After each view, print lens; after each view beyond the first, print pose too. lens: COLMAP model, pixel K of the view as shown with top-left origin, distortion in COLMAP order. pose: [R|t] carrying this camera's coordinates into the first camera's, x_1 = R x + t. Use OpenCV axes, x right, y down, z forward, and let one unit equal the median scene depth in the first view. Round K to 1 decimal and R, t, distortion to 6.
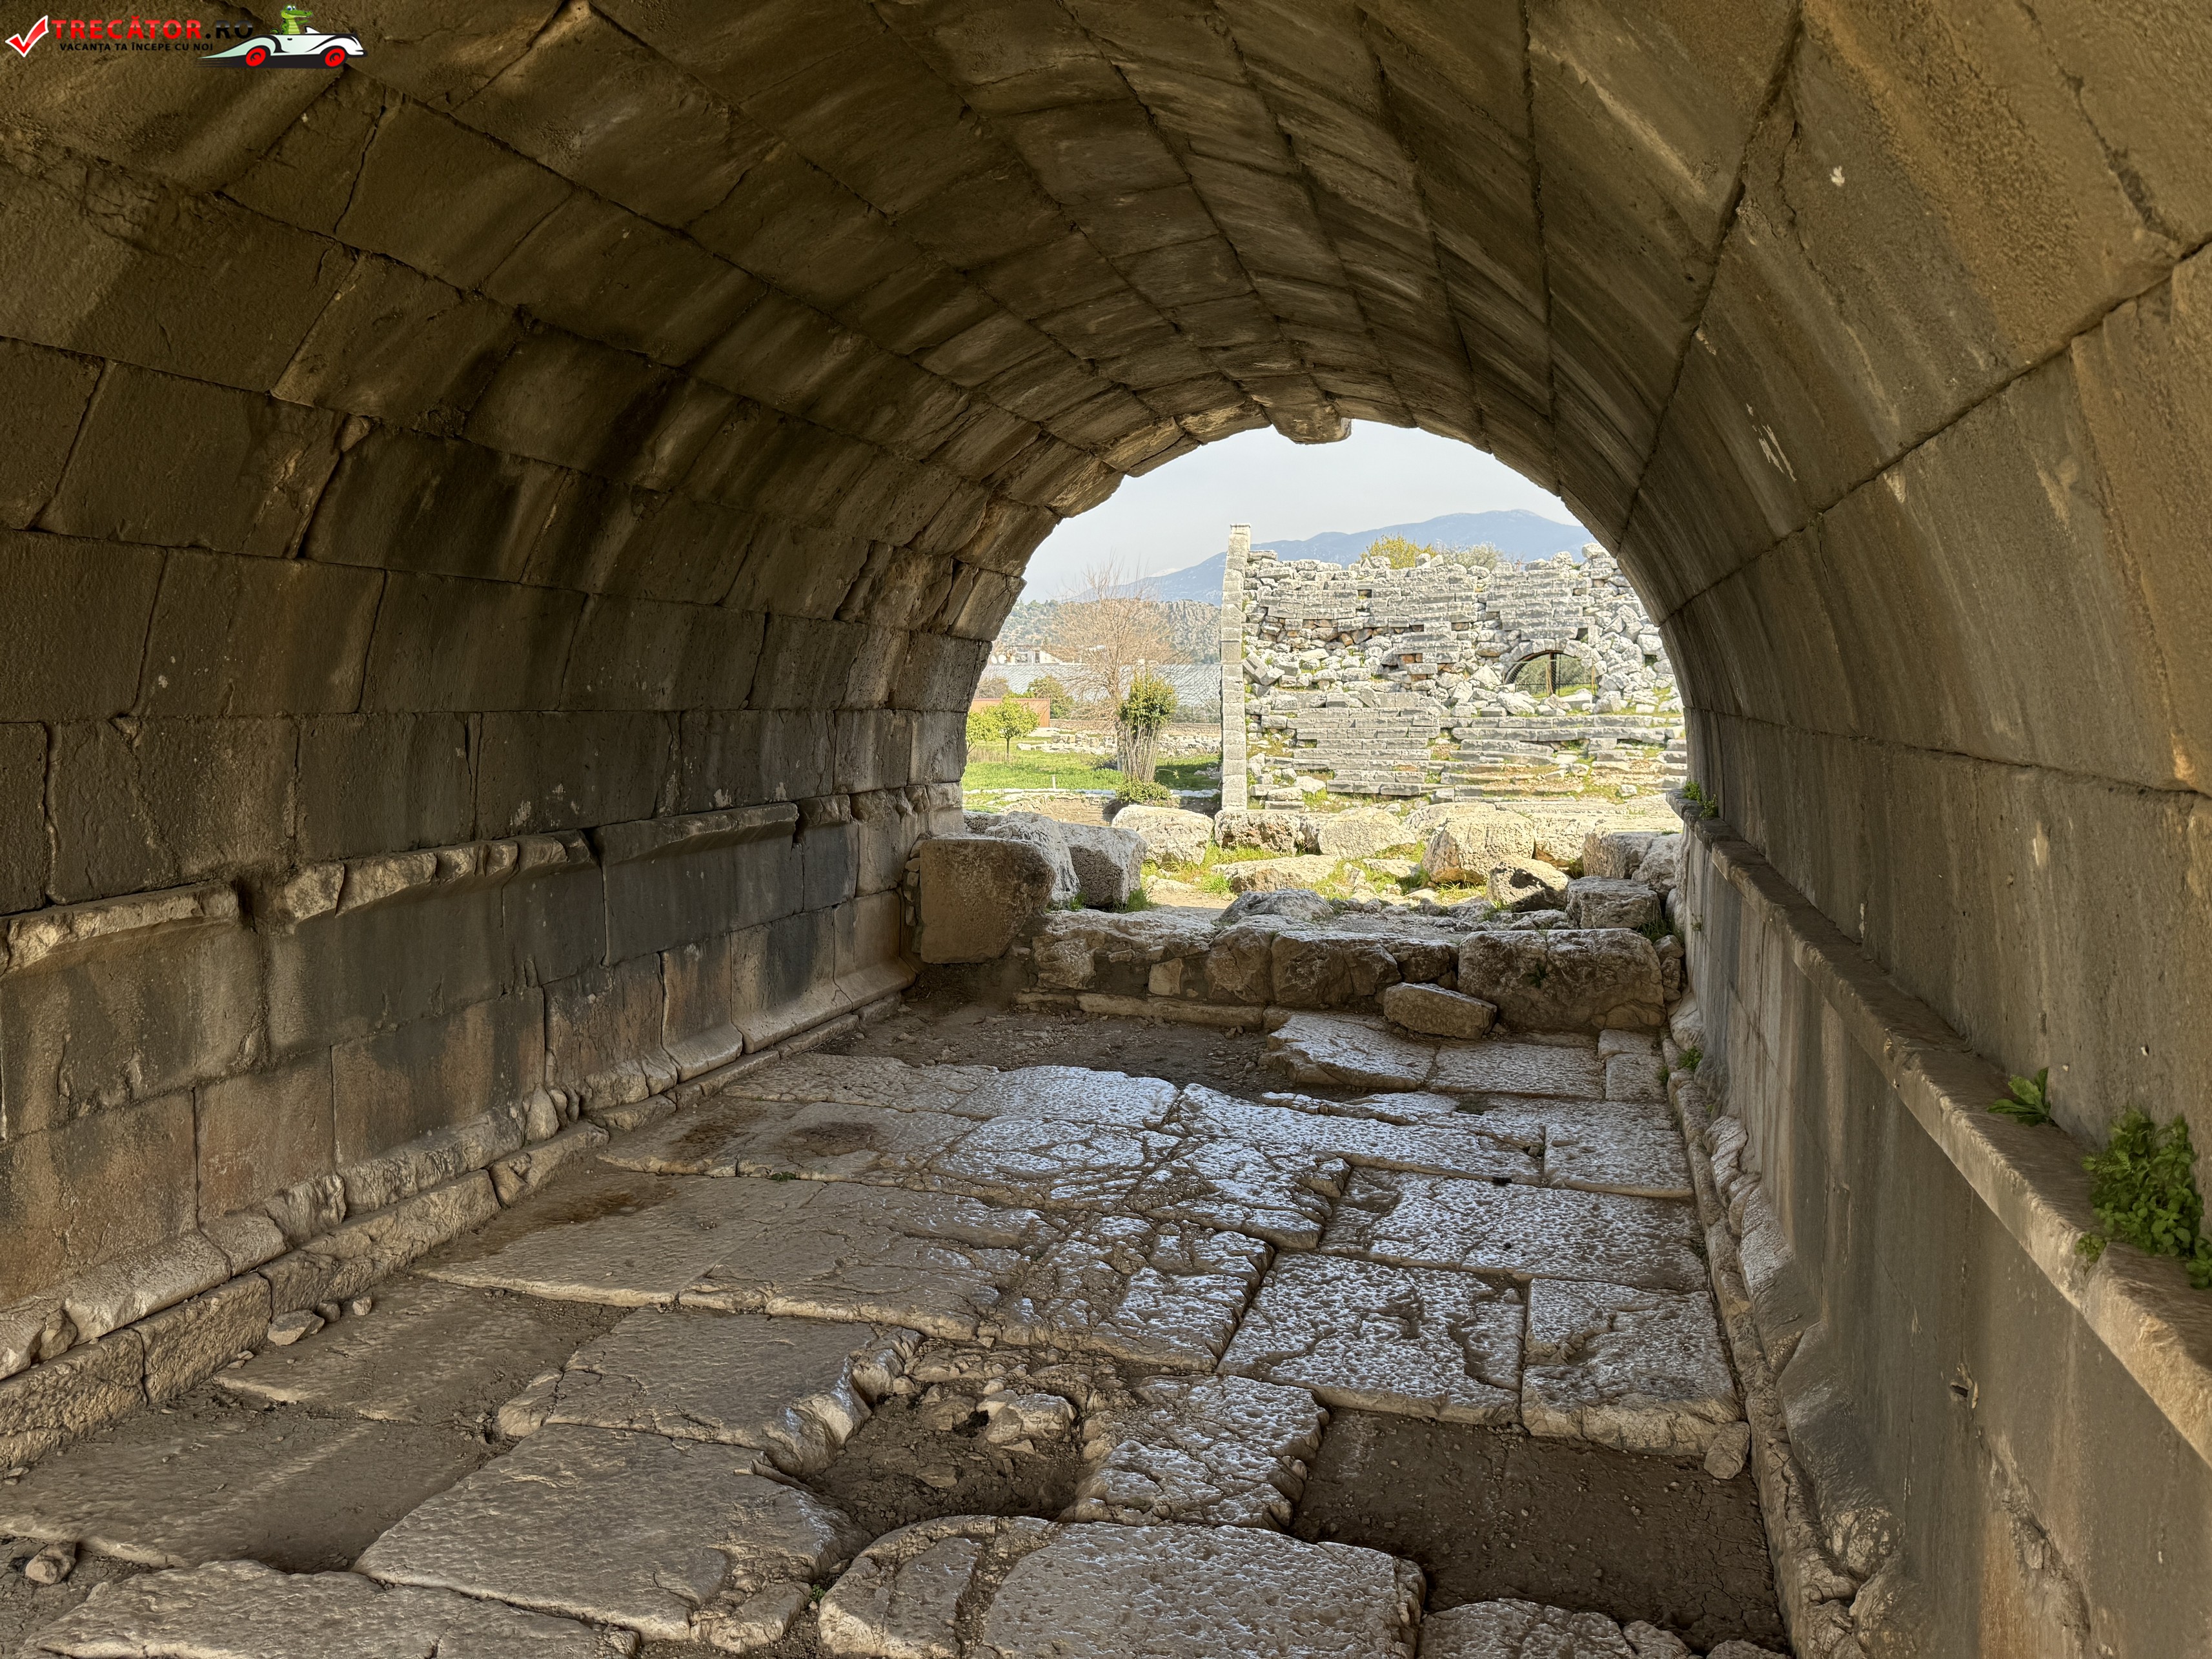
lens RADIAL K [[1561.3, 0, 1060.5], [0, 1561.3, 840.6], [0, 0, 1]] dist [0.074392, -0.091465]
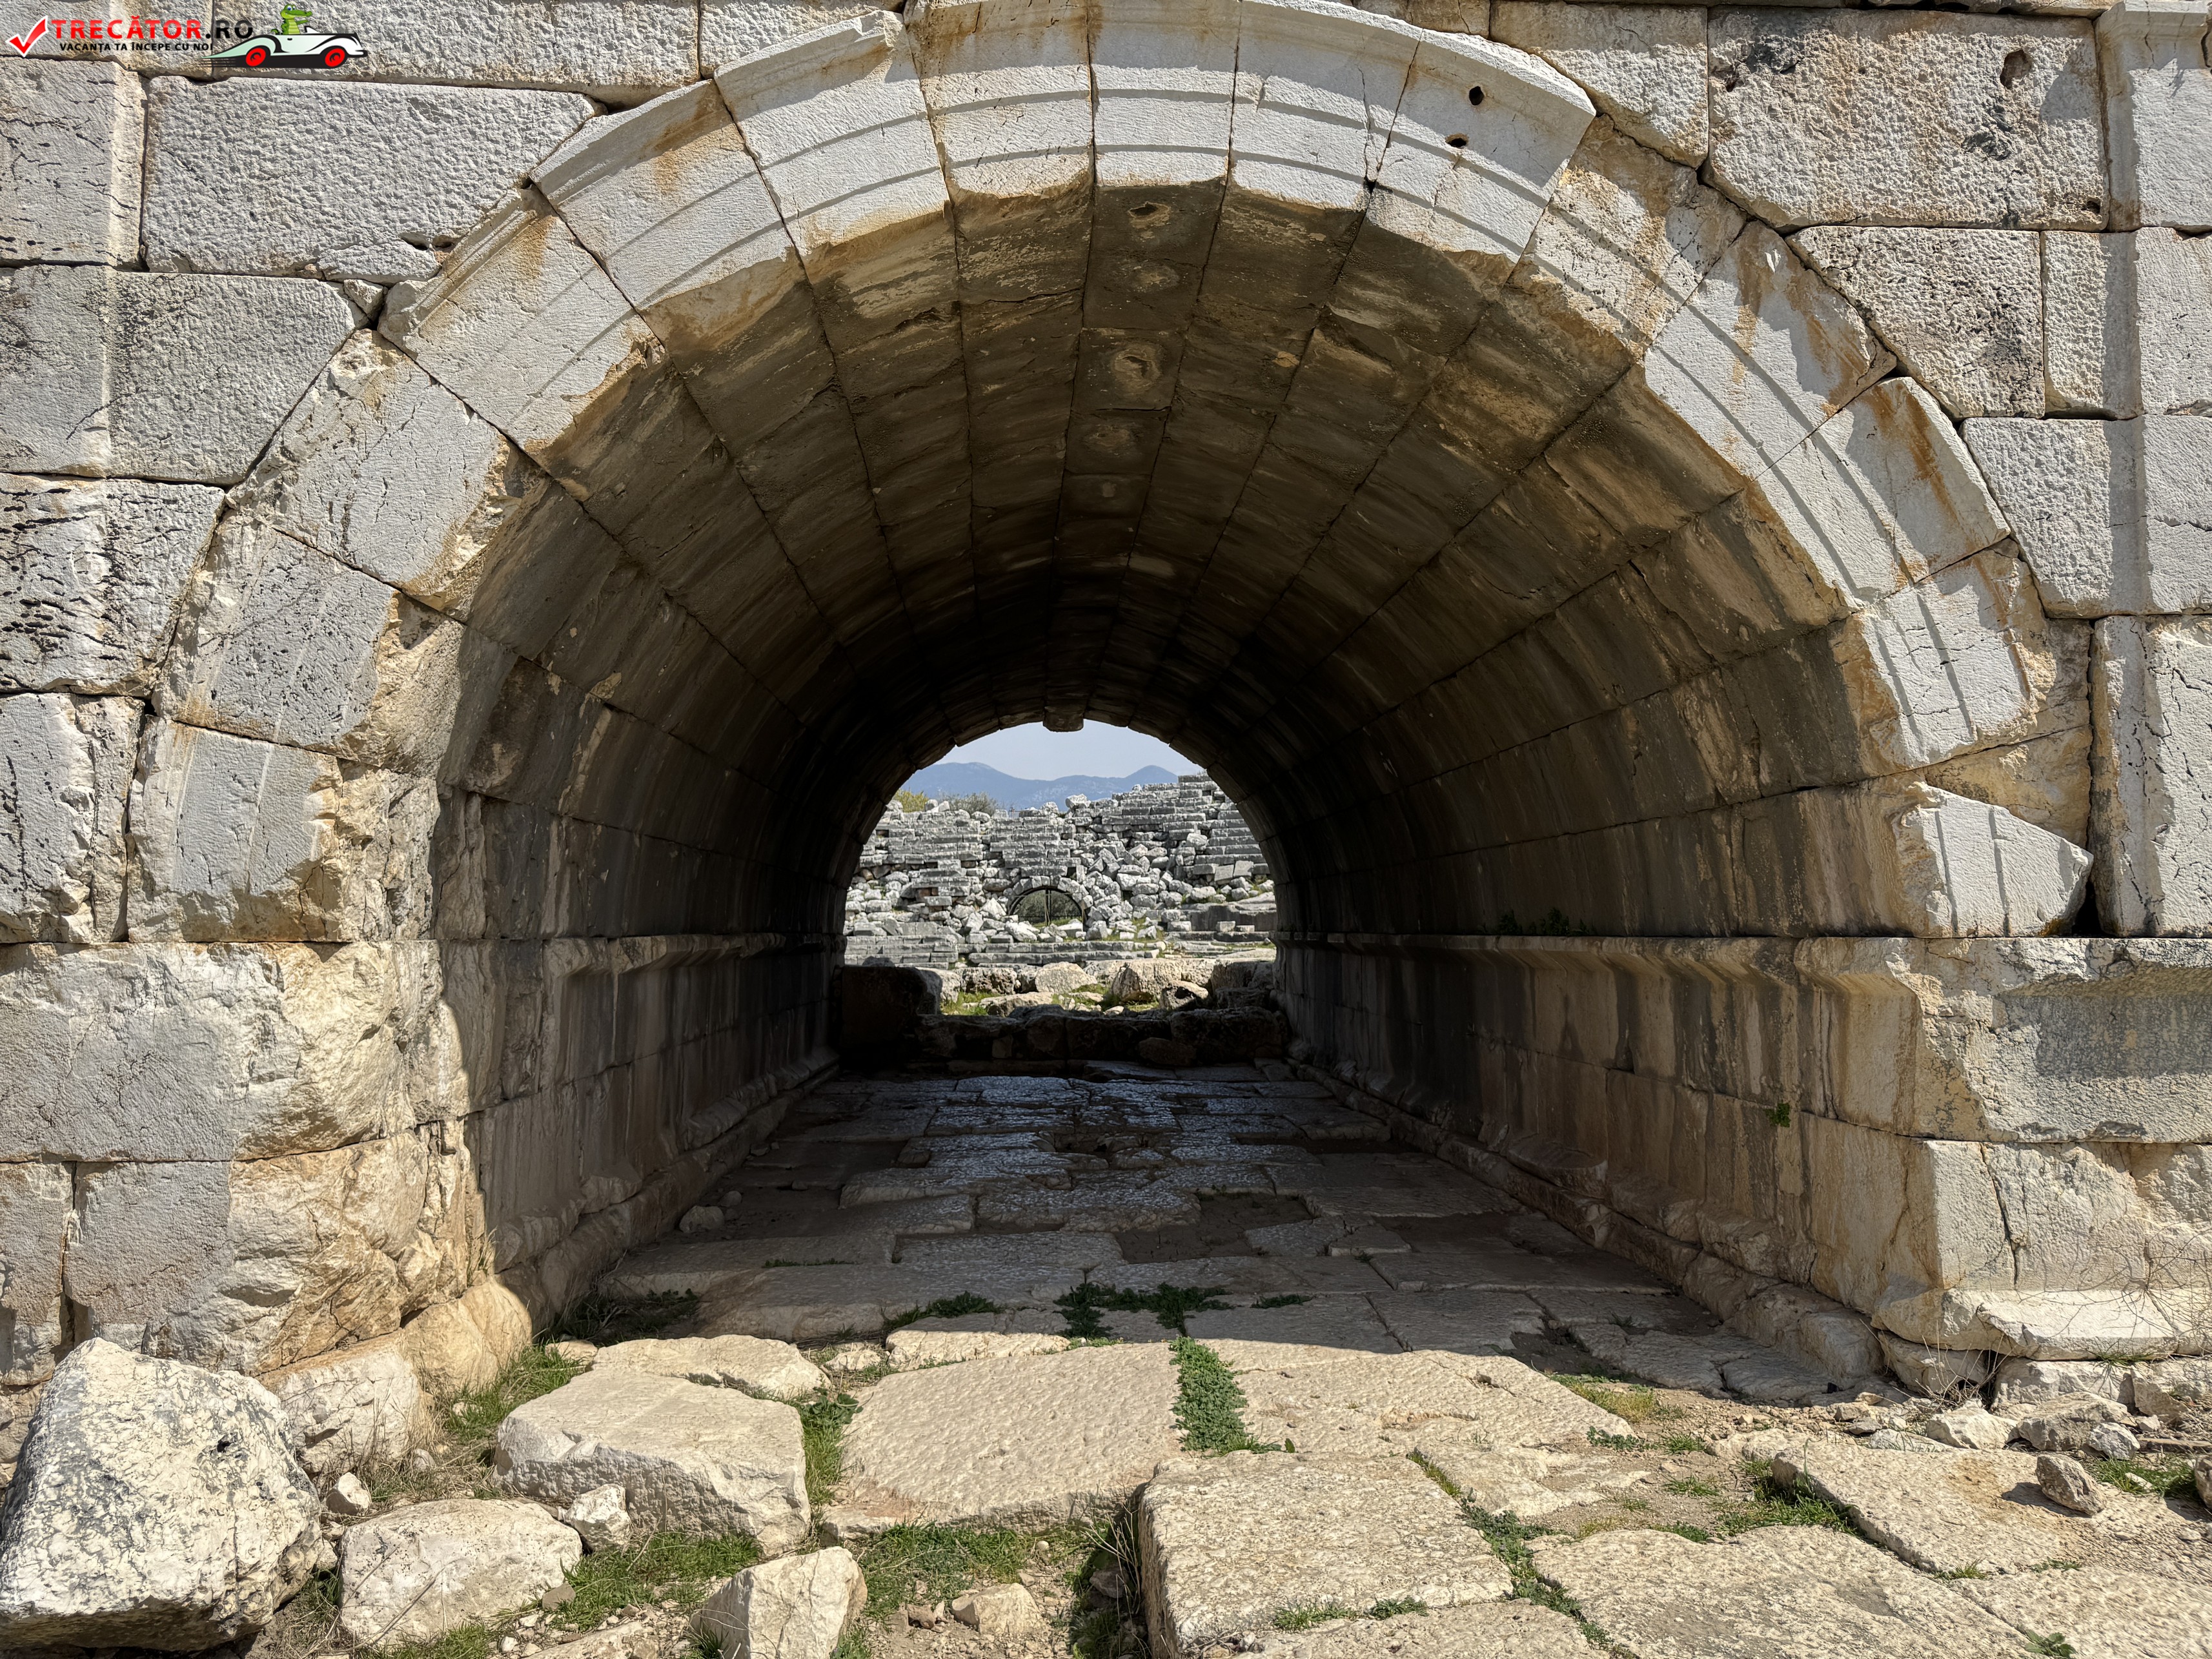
lens RADIAL K [[1561.3, 0, 1102.4], [0, 1561.3, 845.4], [0, 0, 1]] dist [0.074392, -0.091465]
pose [[0.935944, 0.015443, 0.351810, -0.051500], [0.037519, 0.988978, -0.143228, 0.014514], [-0.350144, 0.147253, 0.925049, -0.072600]]
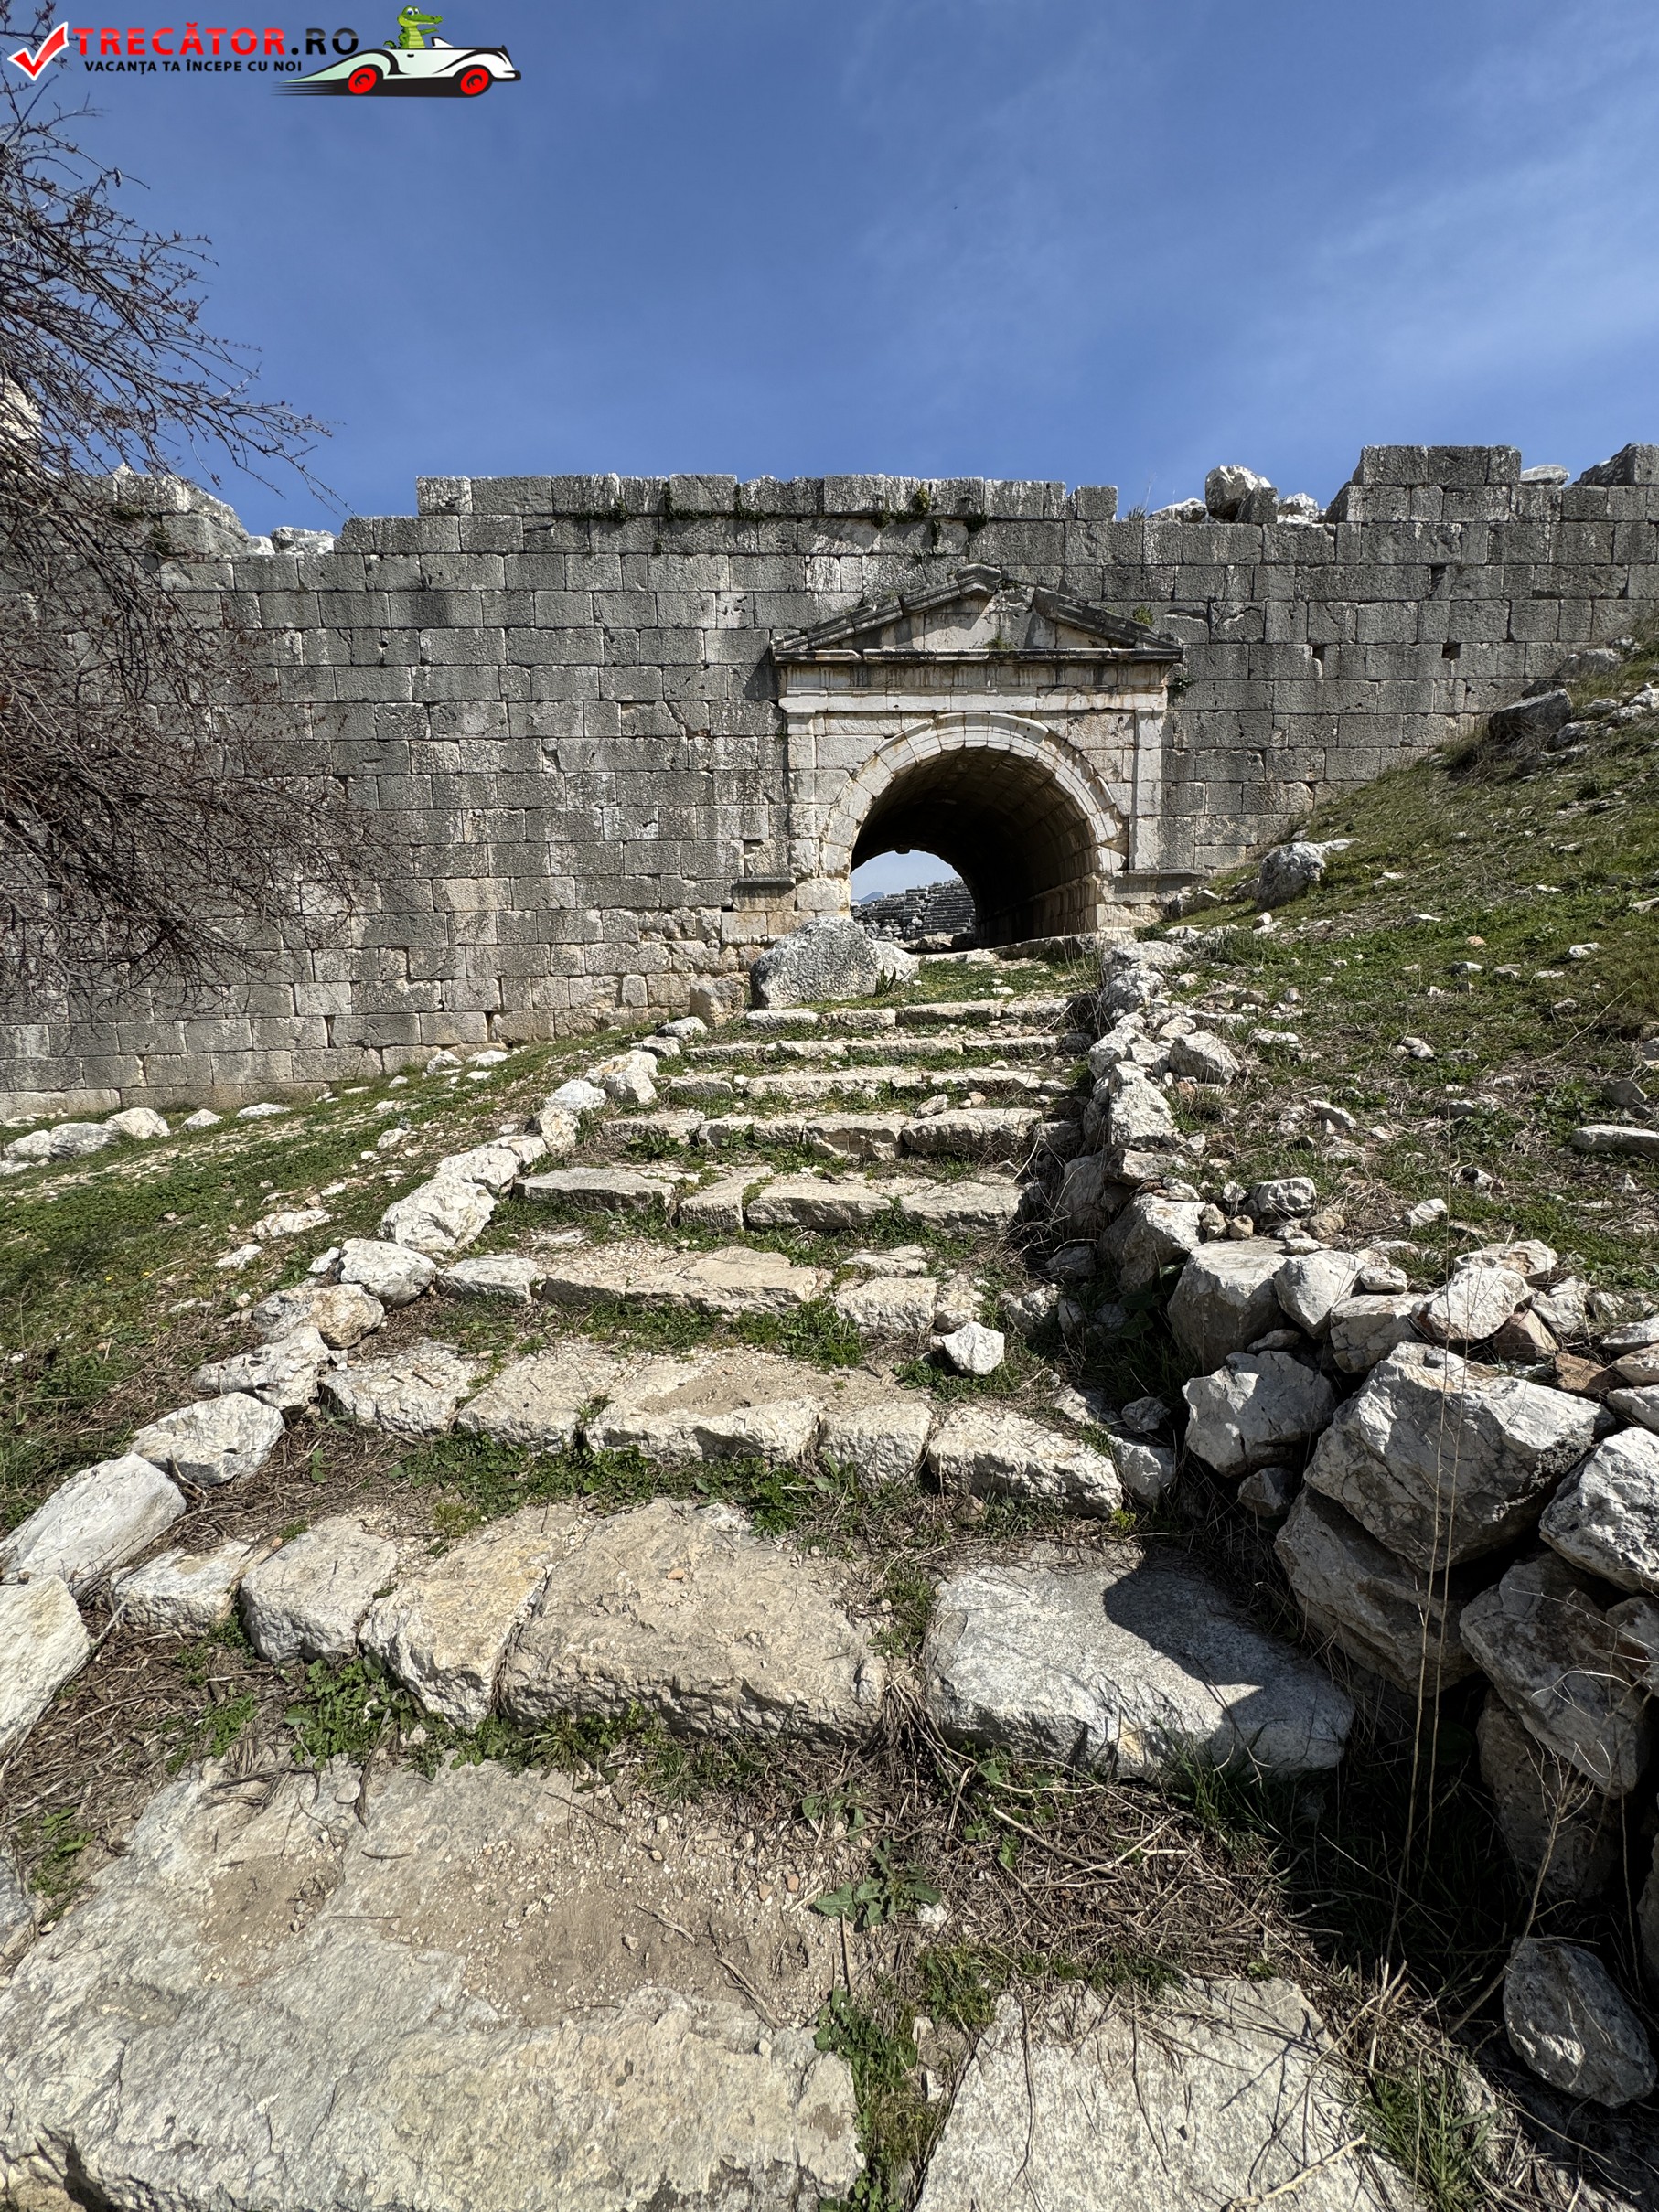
lens RADIAL K [[887.3, 0, 833.7], [0, 887.3, 1108.2], [0, 0, 1]] dist [-0.003103, 0.001301]
pose [[0.941800, -0.070427, 0.328714, -0.137103], [0.059705, 0.997306, 0.042612, 0.055771], [-0.330829, -0.020507, 0.943468, -0.212907]]
